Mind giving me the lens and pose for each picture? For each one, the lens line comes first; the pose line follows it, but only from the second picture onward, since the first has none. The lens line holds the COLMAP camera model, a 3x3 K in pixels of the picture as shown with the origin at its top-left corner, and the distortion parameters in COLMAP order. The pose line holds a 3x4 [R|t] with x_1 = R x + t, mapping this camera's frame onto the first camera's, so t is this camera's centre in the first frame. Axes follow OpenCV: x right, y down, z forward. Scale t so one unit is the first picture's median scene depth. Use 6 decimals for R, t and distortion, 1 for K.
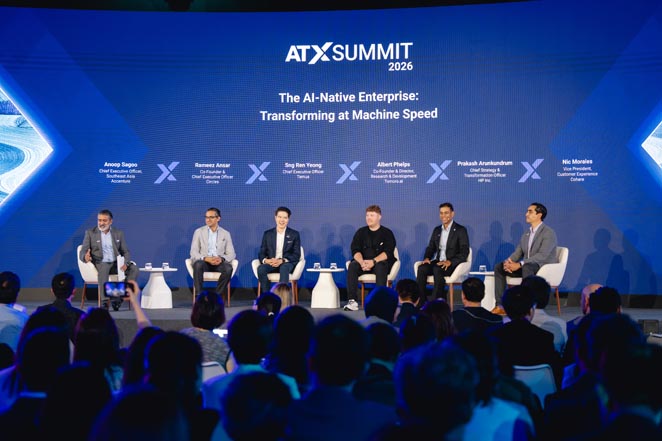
lens RADIAL K [[1326.6, 0, 328.3], [0, 1326.6, 217.2], [0, 0, 1]] dist [-0.009376, 0.000000]
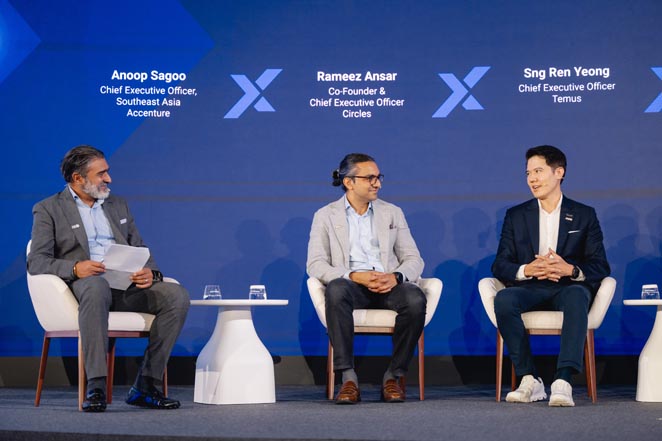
lens RADIAL K [[1614.3, 0, 333.0], [0, 1614.3, 163.6], [0, 0, 1]] dist [0.019764, 0.000000]
pose [[0.998360, -0.009061, -0.056527, -0.066331], [0.004275, 0.996438, -0.084226, 0.035109], [0.057089, 0.083846, 0.994842, 0.479738]]
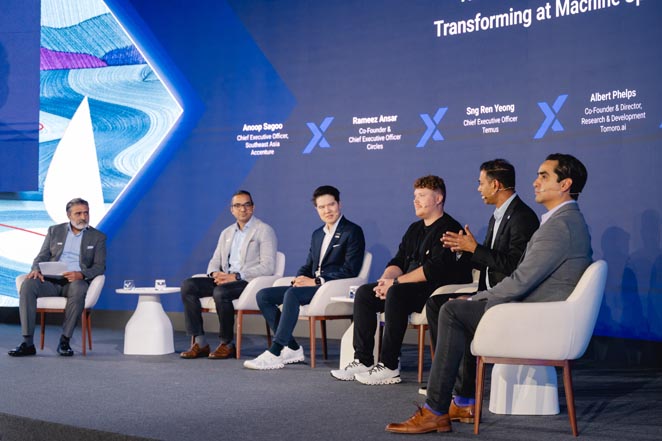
lens RADIAL K [[1349.7, 0, 327.7], [0, 1349.7, 223.6], [0, 0, 1]] dist [0.006180, 0.000000]
pose [[0.728631, -0.008592, -0.684853, 0.325779], [0.011443, 0.999934, -0.000370, 0.008697], [0.684811, -0.007567, 0.728681, 0.544197]]
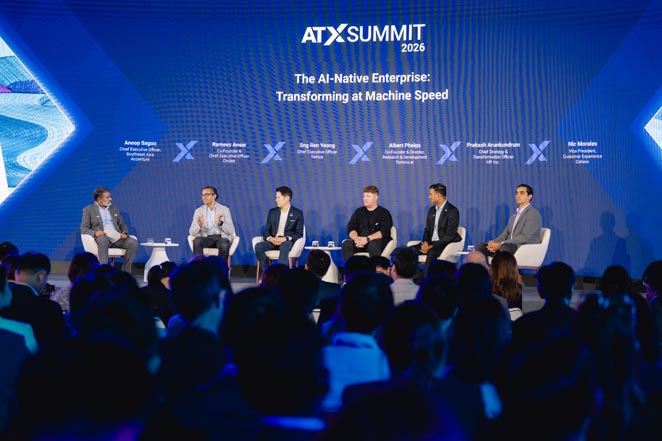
lens RADIAL K [[1326.6, 0, 331.2], [0, 1326.6, 217.8], [0, 0, 1]] dist [-0.009376, 0.000000]
pose [[0.994260, 0.015584, -0.105850, 0.101037], [-0.014641, 0.999846, 0.009685, 0.006104], [0.105985, -0.008080, 0.994335, -0.005153]]
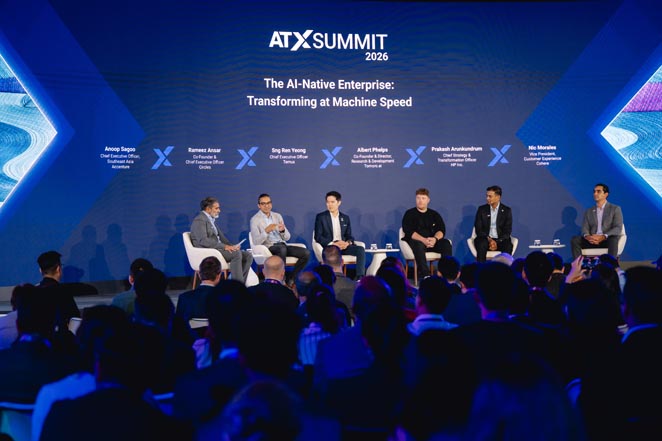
lens RADIAL K [[1326.6, 0, 334.8], [0, 1326.6, 222.3], [0, 0, 1]] dist [-0.009376, 0.000000]
pose [[0.853298, -0.024940, 0.520827, -0.524034], [0.020159, 0.999687, 0.014844, 0.001342], [-0.521034, -0.002167, 0.853533, 0.120011]]
